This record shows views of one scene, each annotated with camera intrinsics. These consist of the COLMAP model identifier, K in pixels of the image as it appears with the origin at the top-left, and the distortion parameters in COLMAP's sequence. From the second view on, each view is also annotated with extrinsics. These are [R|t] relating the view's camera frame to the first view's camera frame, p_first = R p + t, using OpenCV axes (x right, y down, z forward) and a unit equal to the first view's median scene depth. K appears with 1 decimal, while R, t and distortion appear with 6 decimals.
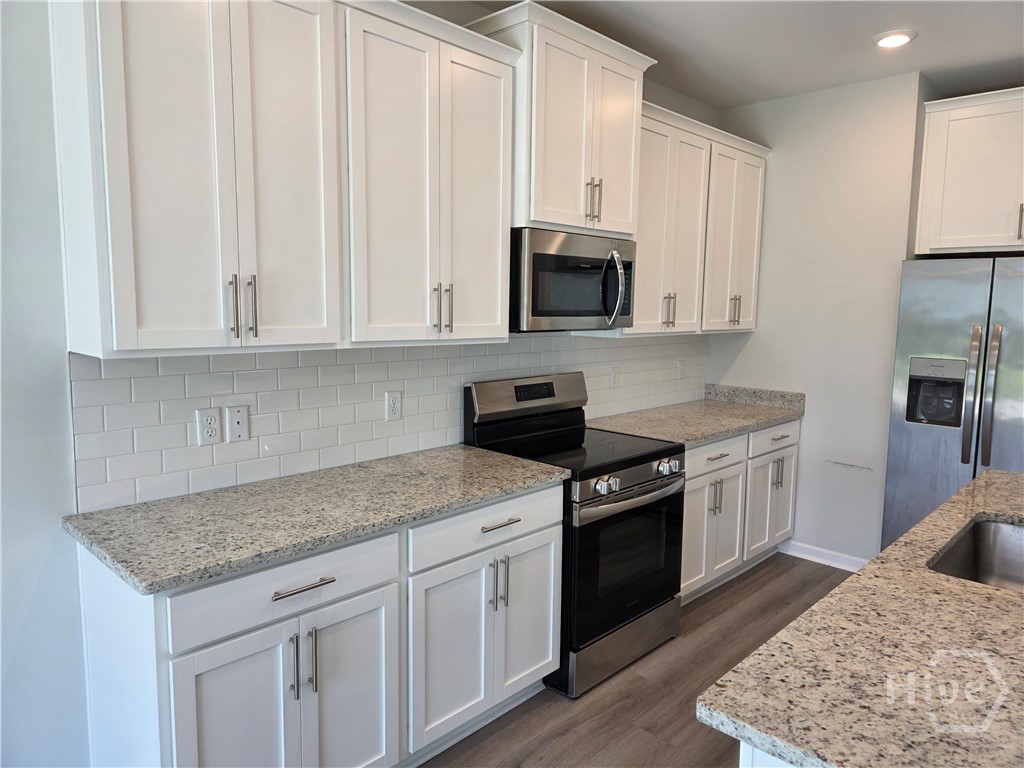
lens RADIAL K [[684.5, 0, 515.8], [0, 684.5, 382.3], [0, 0, 1]] dist [0.066594, -0.068371]
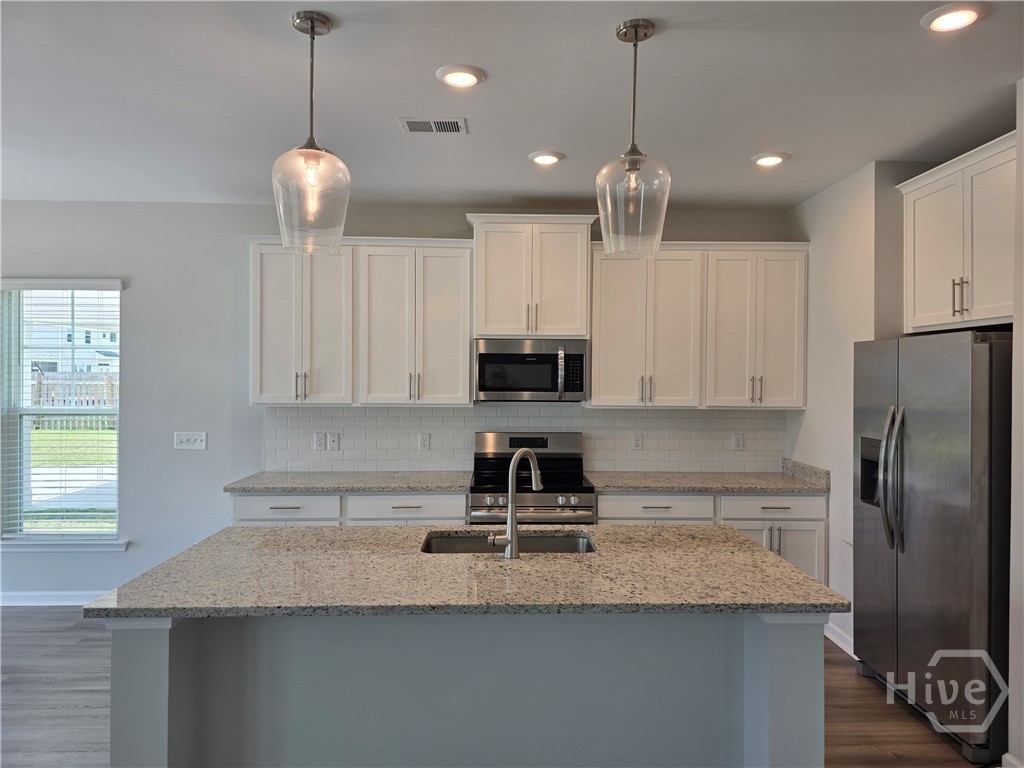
lens RADIAL K [[690.5, 0, 508.7], [0, 690.5, 378.6], [0, 0, 1]] dist [0.077198, -0.068156]
pose [[0.710353, -0.005480, -0.703825, 1.132006], [-0.075583, 0.993593, -0.084019, 0.005010], [0.699776, 0.112880, 0.705388, -0.102250]]
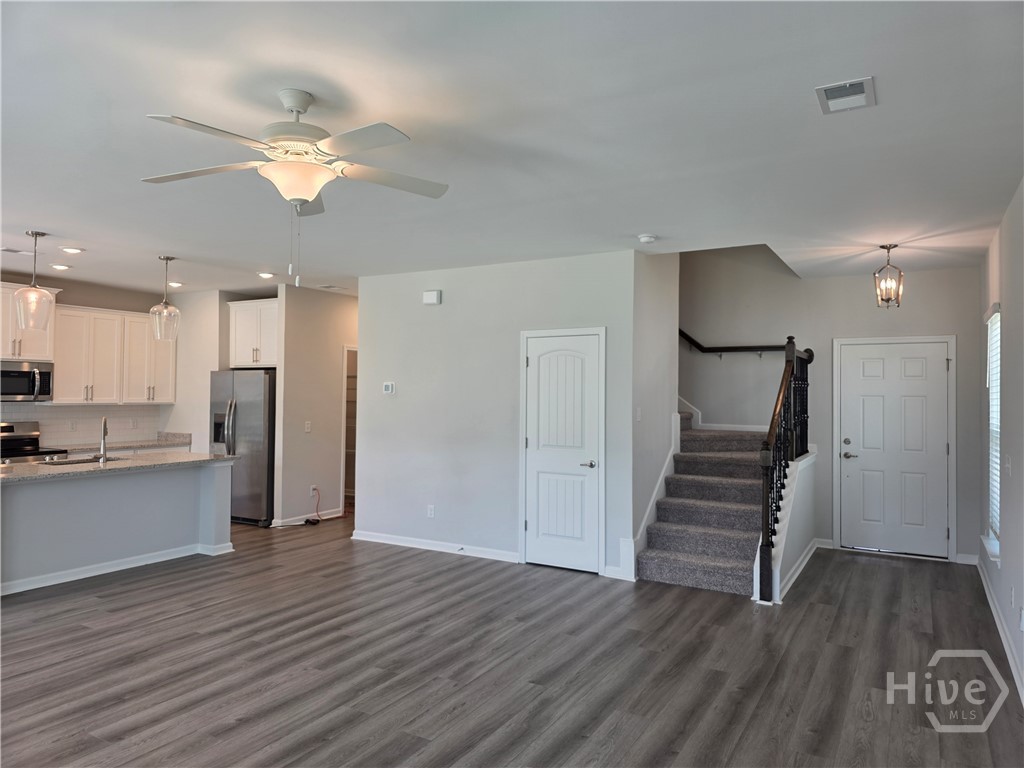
lens RADIAL K [[684.5, 0, 515.8], [0, 684.5, 382.3], [0, 0, 1]] dist [0.066594, -0.068371]
pose [[0.970463, -0.001134, 0.241246, 1.200165], [0.031548, 0.991999, -0.122244, 0.206955], [-0.239177, 0.126244, 0.962734, -1.723037]]
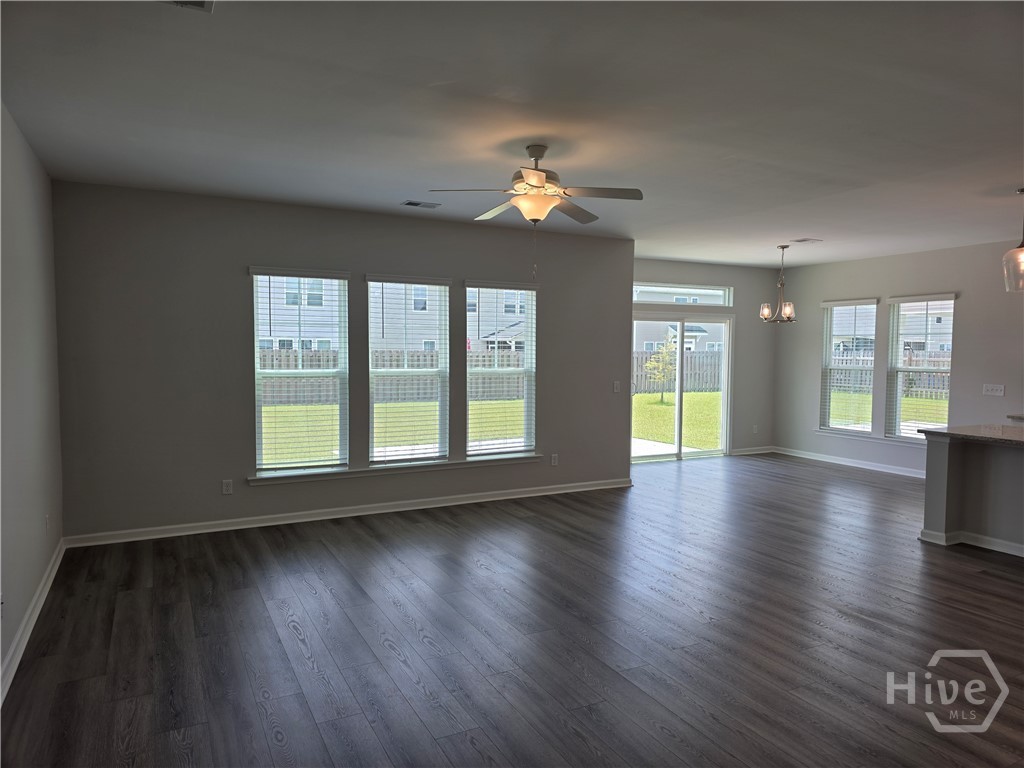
lens RADIAL K [[675.7, 0, 512.0], [0, 675.7, 384.0], [0, 0, 1]] dist [0.055687, -0.066416]
pose [[-0.319610, 0.033611, -0.946953, 2.466879], [-0.117780, 0.990211, 0.074898, 0.065861], [0.940201, 0.135471, -0.312522, -0.357539]]
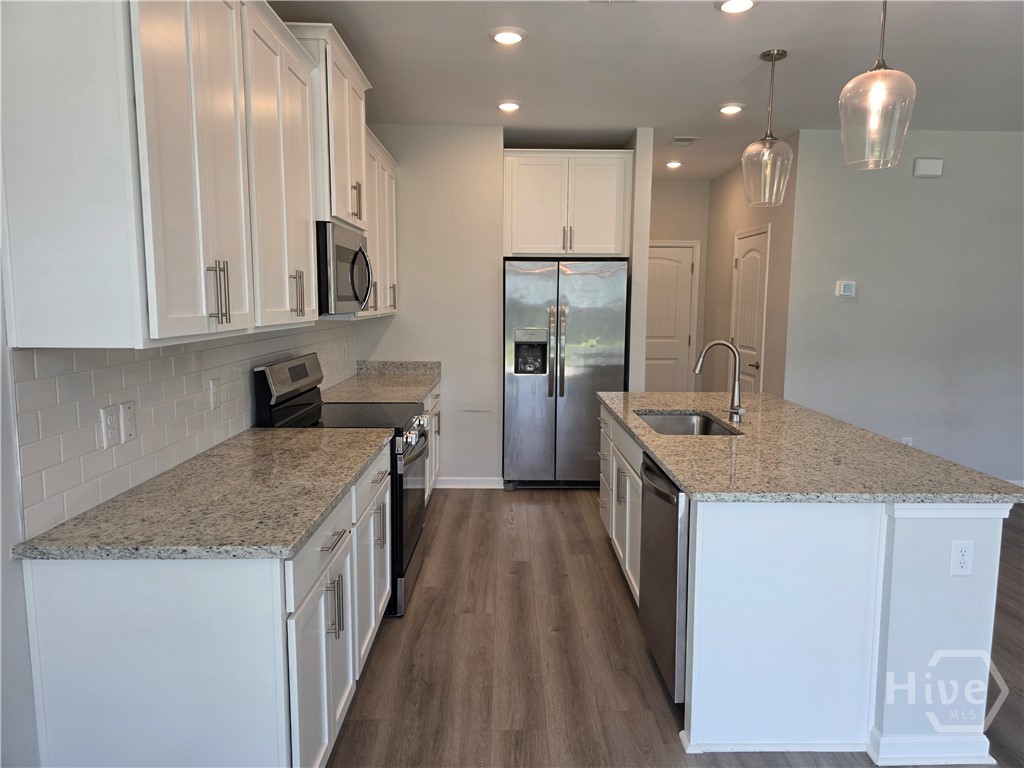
lens RADIAL K [[684.5, 0, 515.8], [0, 684.5, 382.3], [0, 0, 1]] dist [0.066594, -0.068371]
pose [[0.707580, -0.094545, 0.700280, -0.534447], [0.083931, 0.995238, 0.049562, 0.004927], [-0.701631, 0.023706, 0.712146, -0.012138]]
